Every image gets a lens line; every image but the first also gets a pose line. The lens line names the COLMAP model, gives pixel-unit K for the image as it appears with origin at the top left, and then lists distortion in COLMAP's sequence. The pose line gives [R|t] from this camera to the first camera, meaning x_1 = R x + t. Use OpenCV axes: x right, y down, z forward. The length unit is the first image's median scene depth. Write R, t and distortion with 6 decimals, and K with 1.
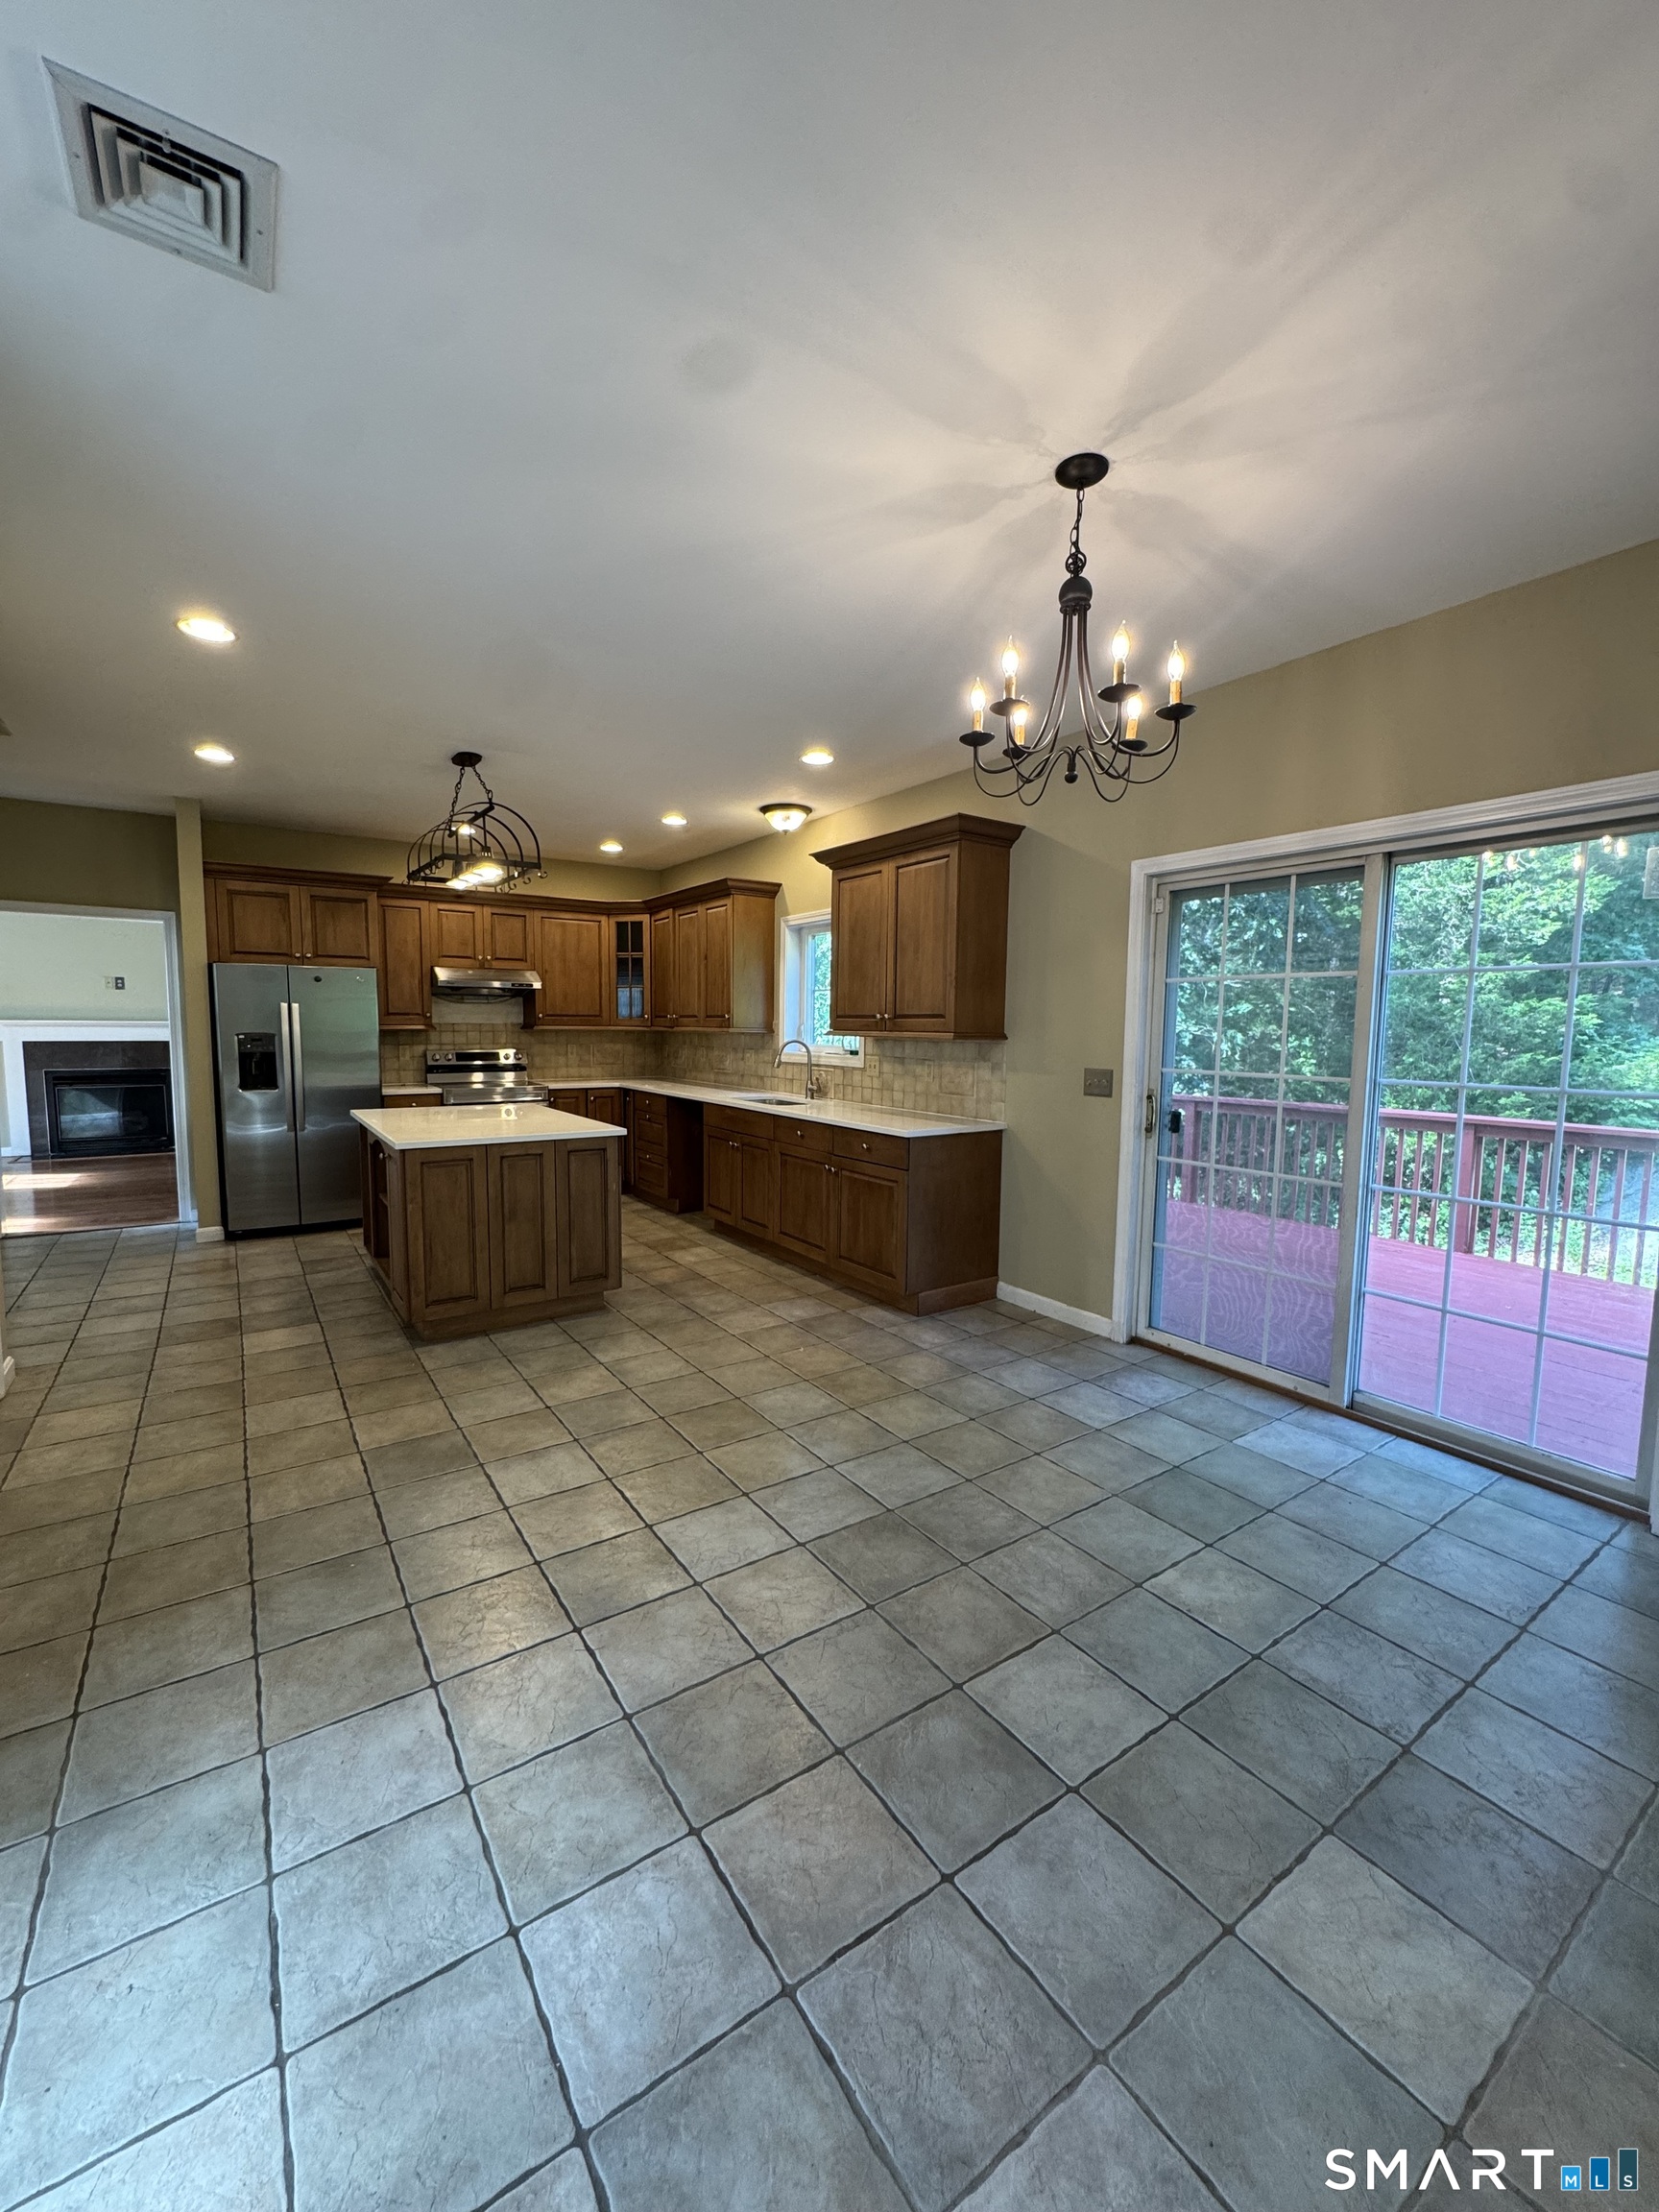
lens RADIAL K [[883.0, 0, 827.2], [0, 883.0, 1105.8], [0, 0, 1]] dist [-0.003055, 0.001077]
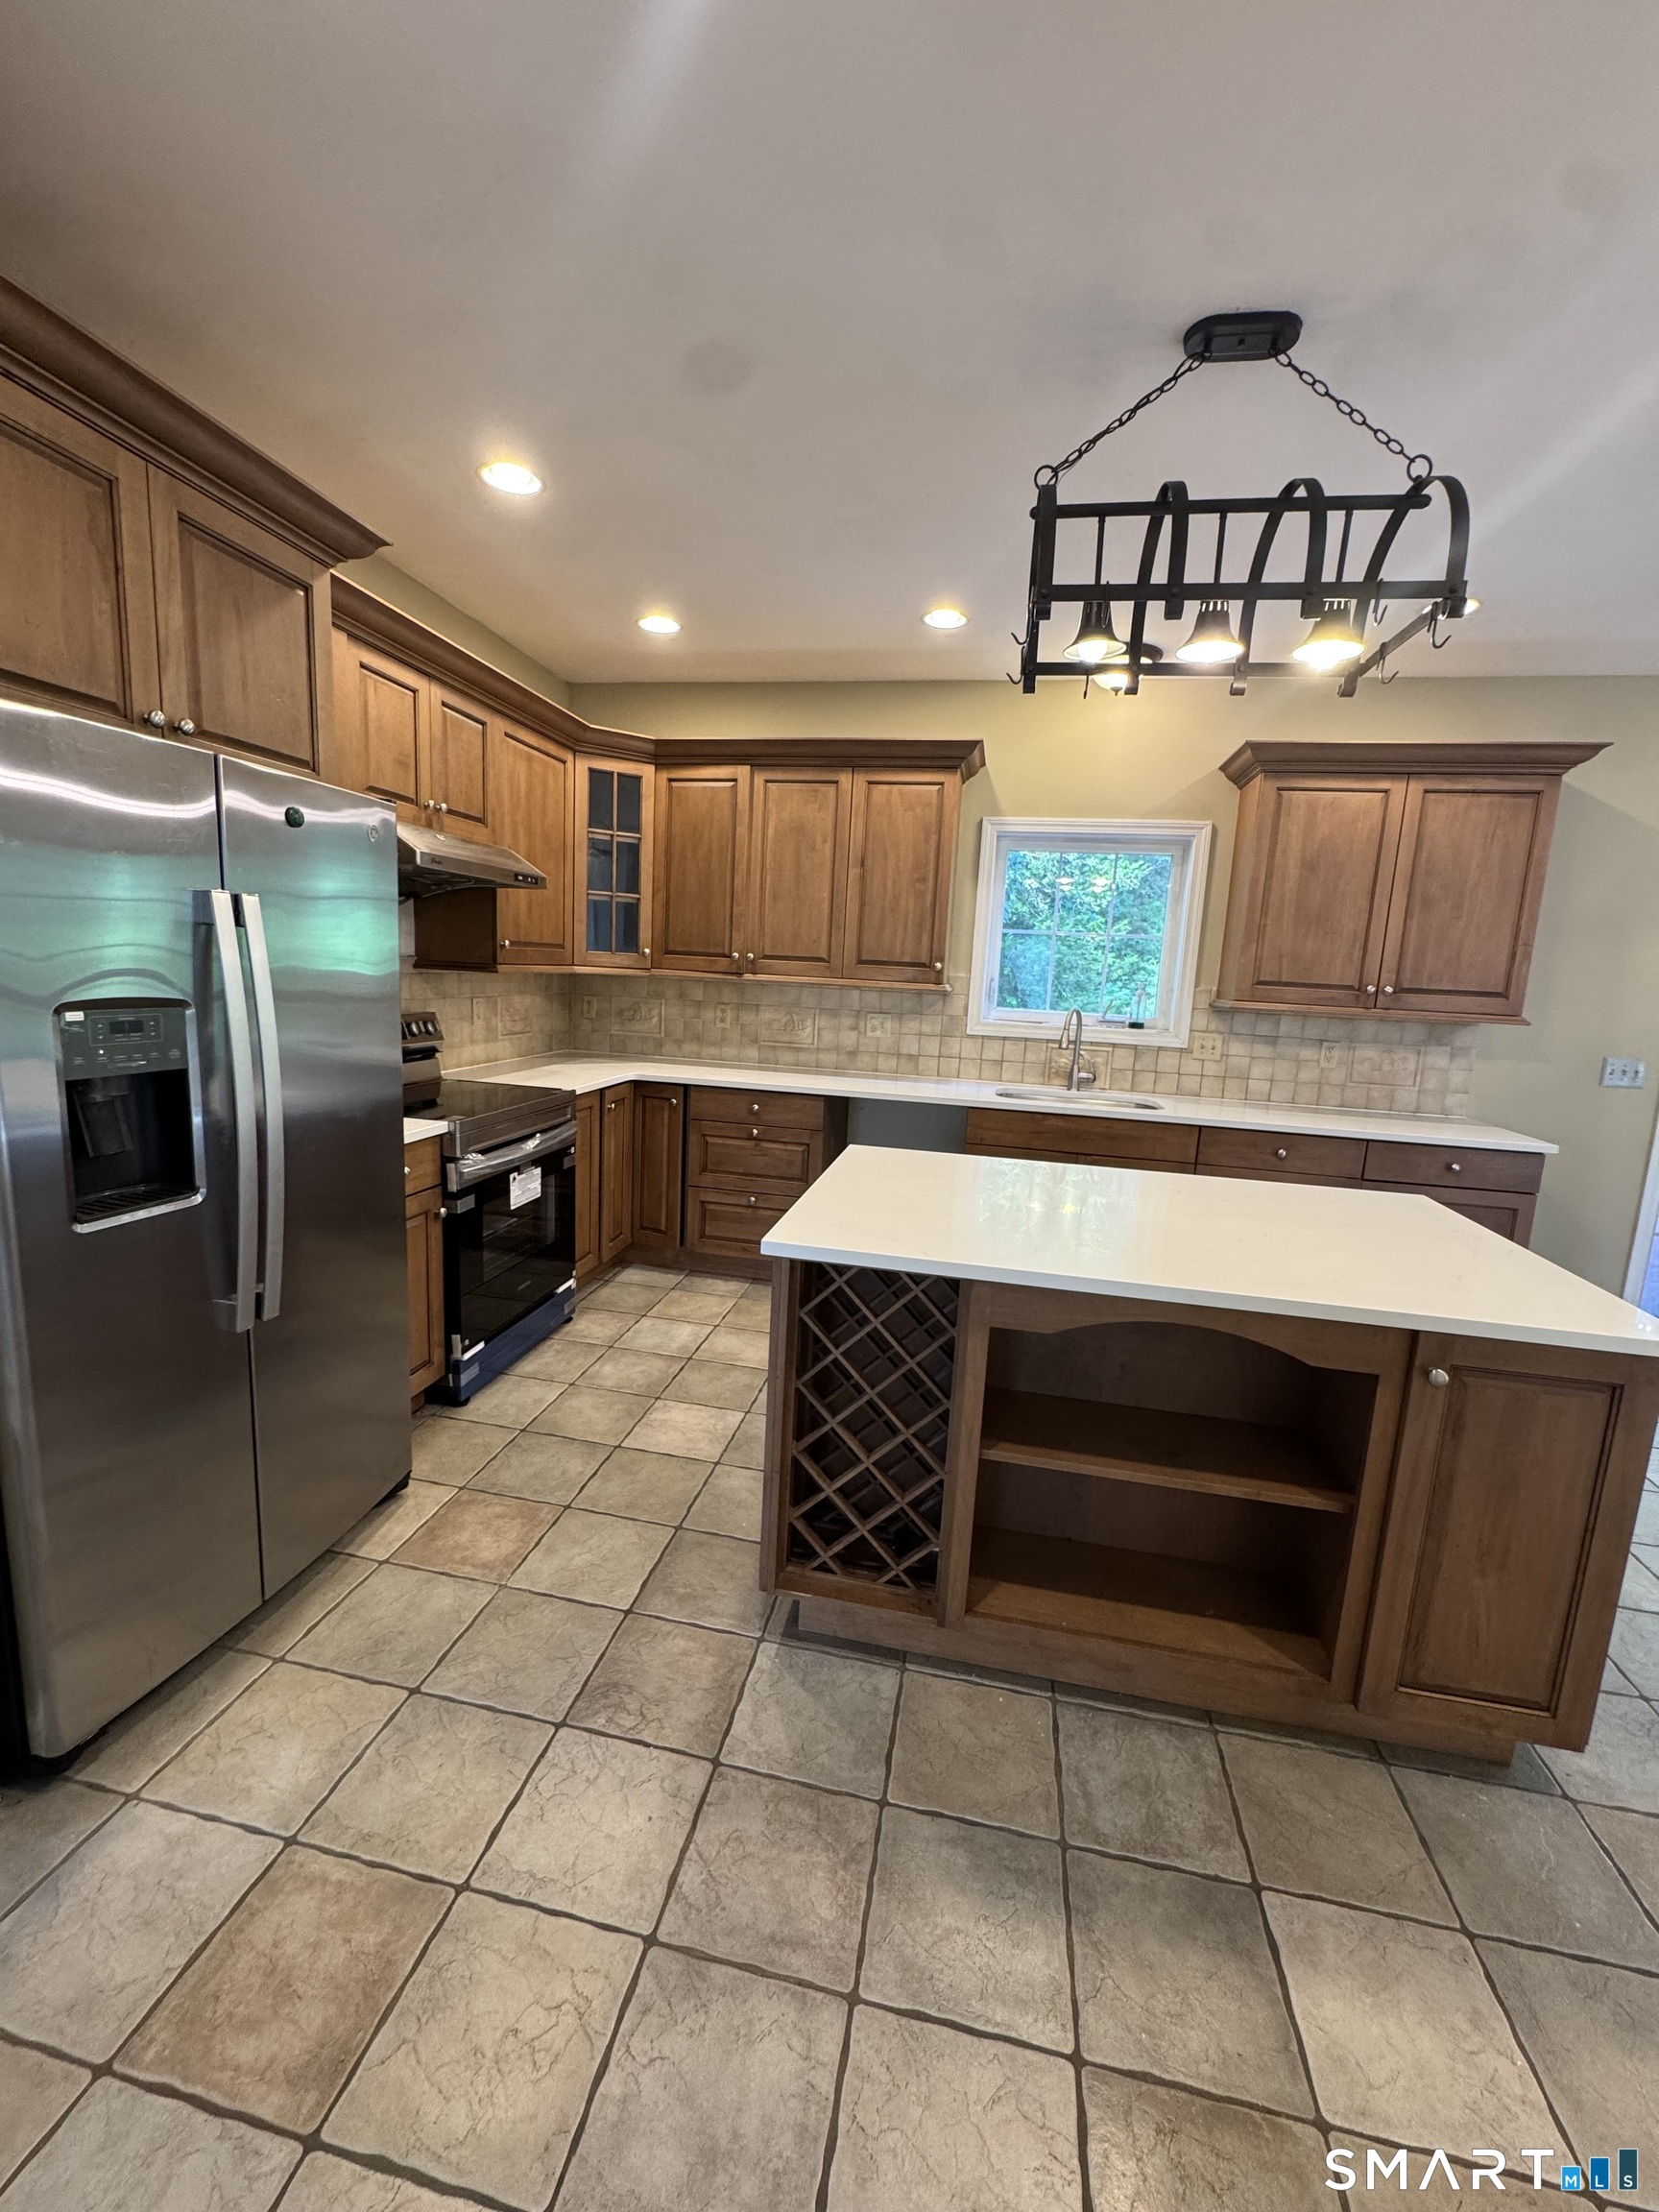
lens RADIAL K [[883.0, 0, 831.8], [0, 883.0, 1103.8], [0, 0, 1]] dist [-0.003055, 0.001077]
pose [[0.712854, -0.082531, 0.696440, -0.816296], [0.020876, 0.995109, 0.096556, -0.087442], [-0.701002, -0.054292, 0.711090, 0.796333]]
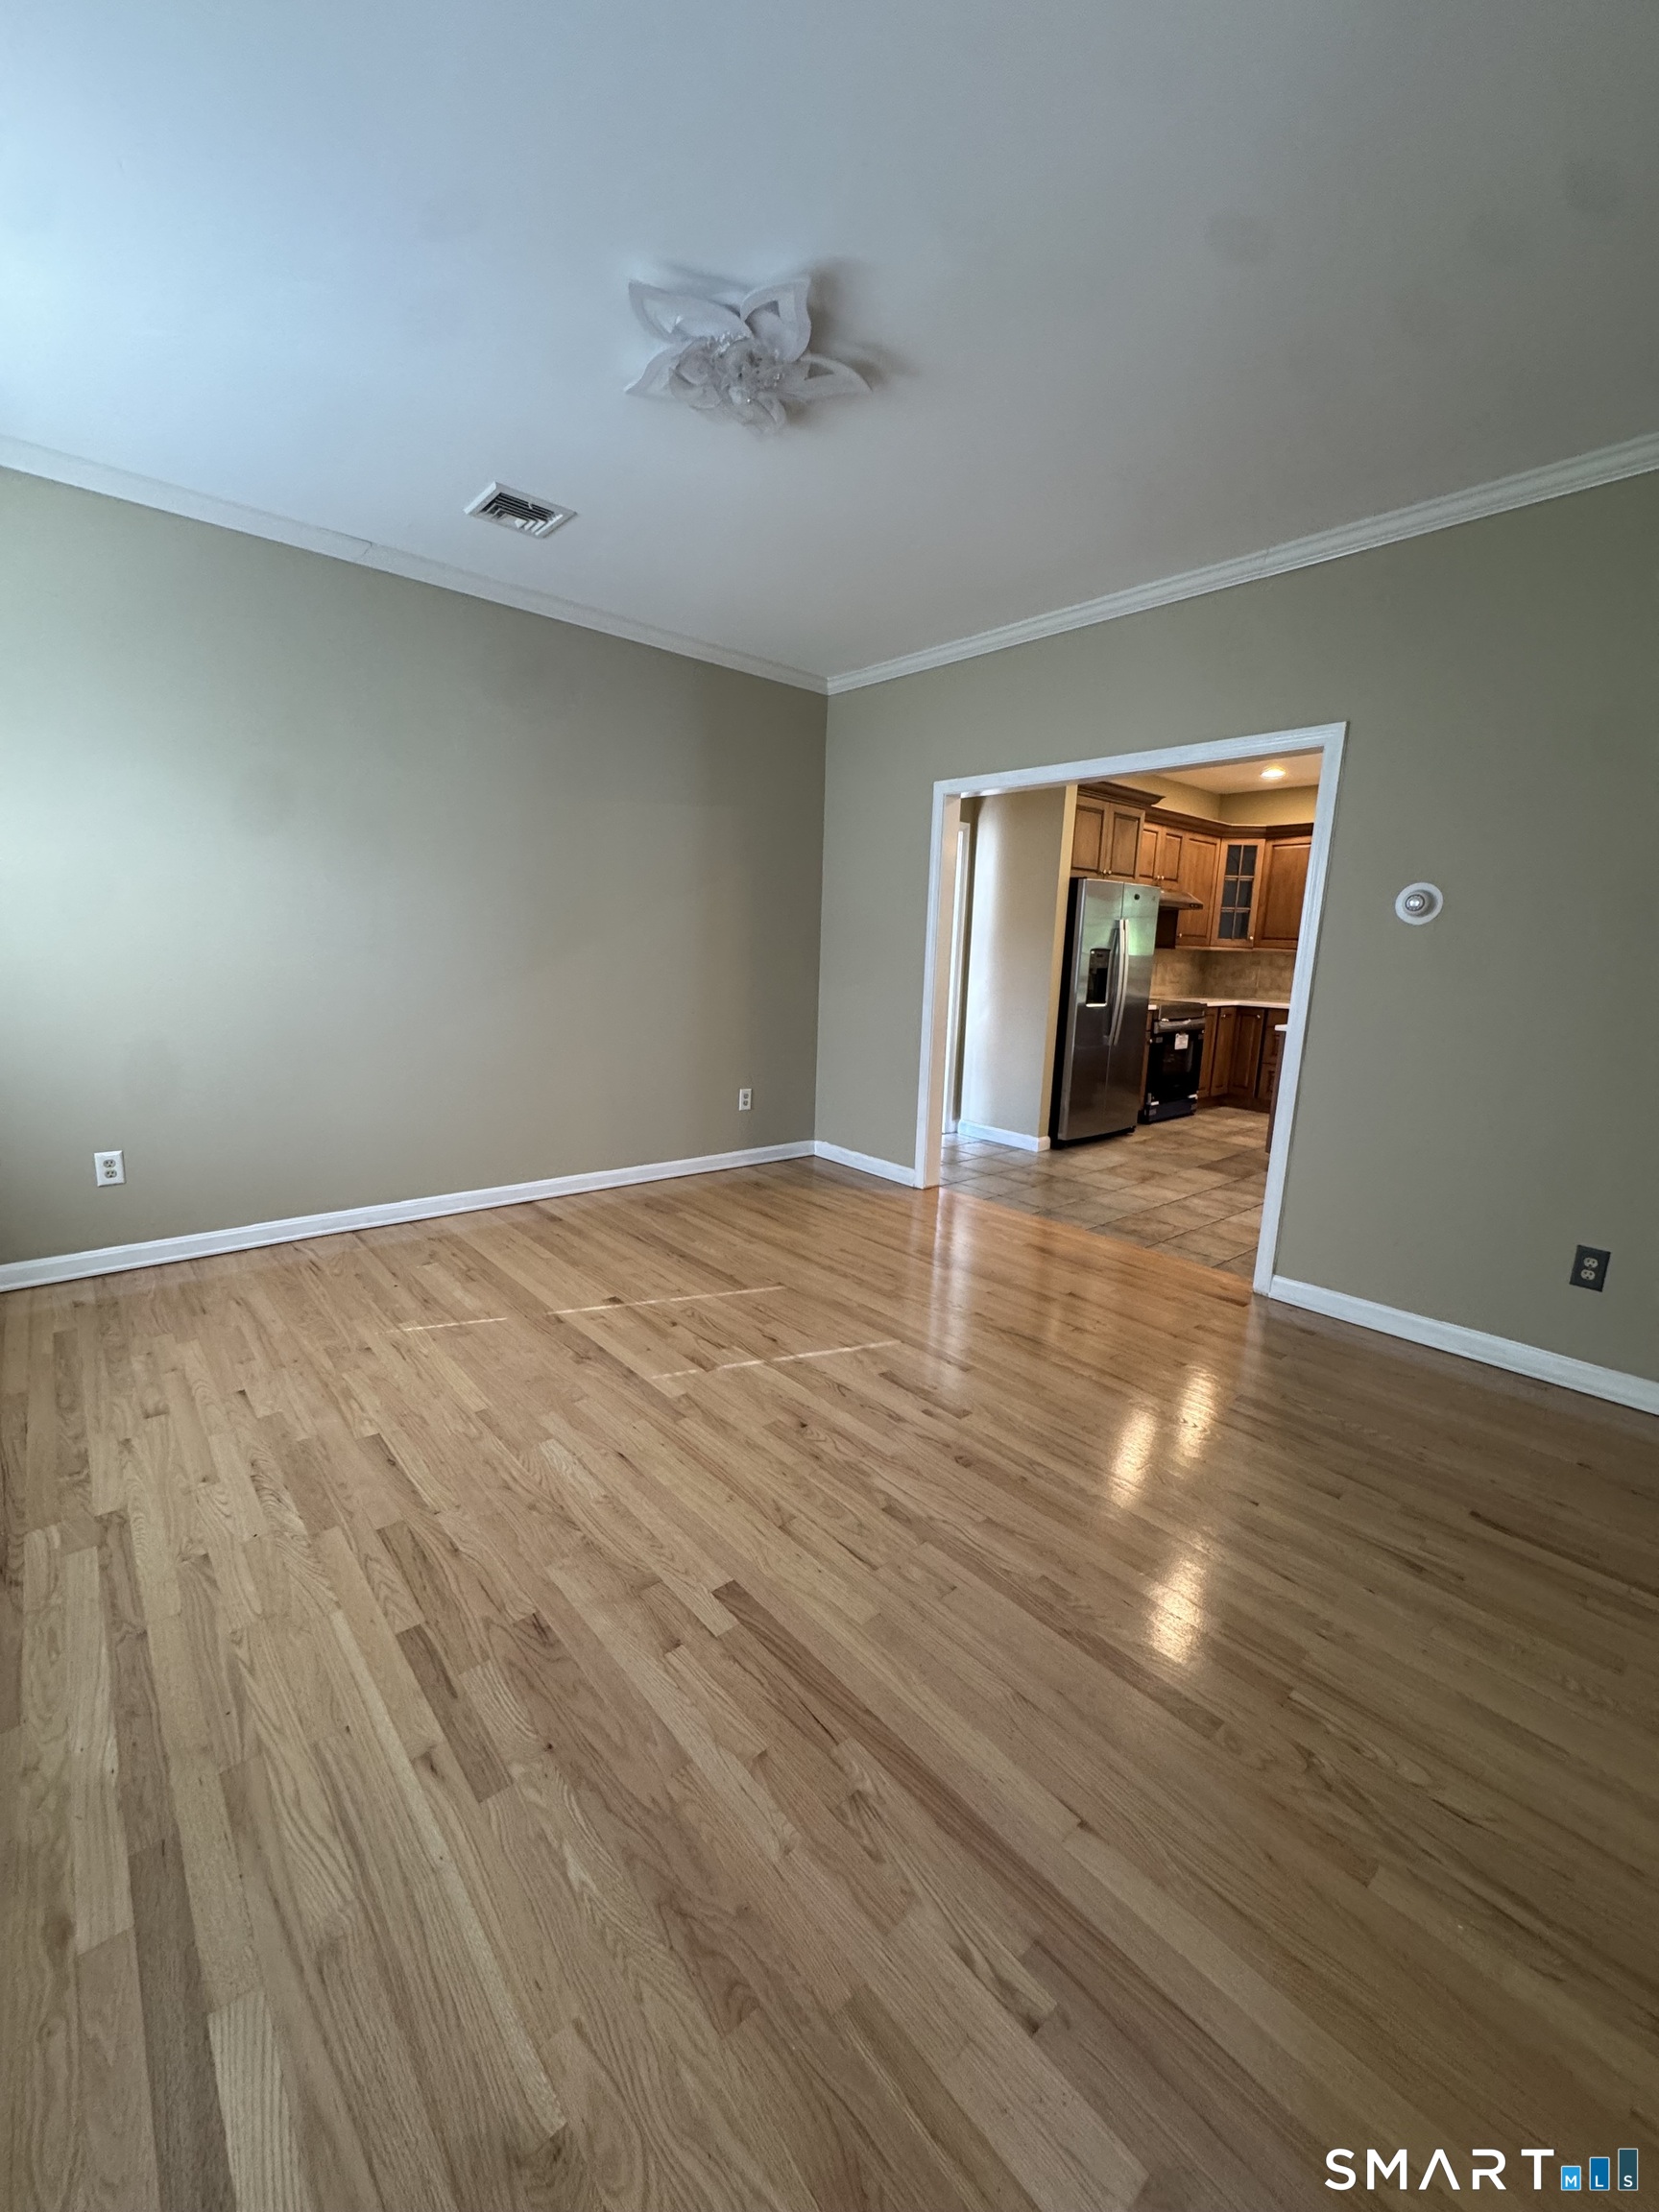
lens RADIAL K [[883.0, 0, 834.4], [0, 883.0, 1108.9], [0, 0, 1]] dist [-0.003055, 0.001077]
pose [[0.992410, -0.001594, 0.122963, -1.294465], [-0.010367, 0.995272, 0.096569, 0.007778], [-0.122536, -0.097110, 0.987702, 0.003158]]
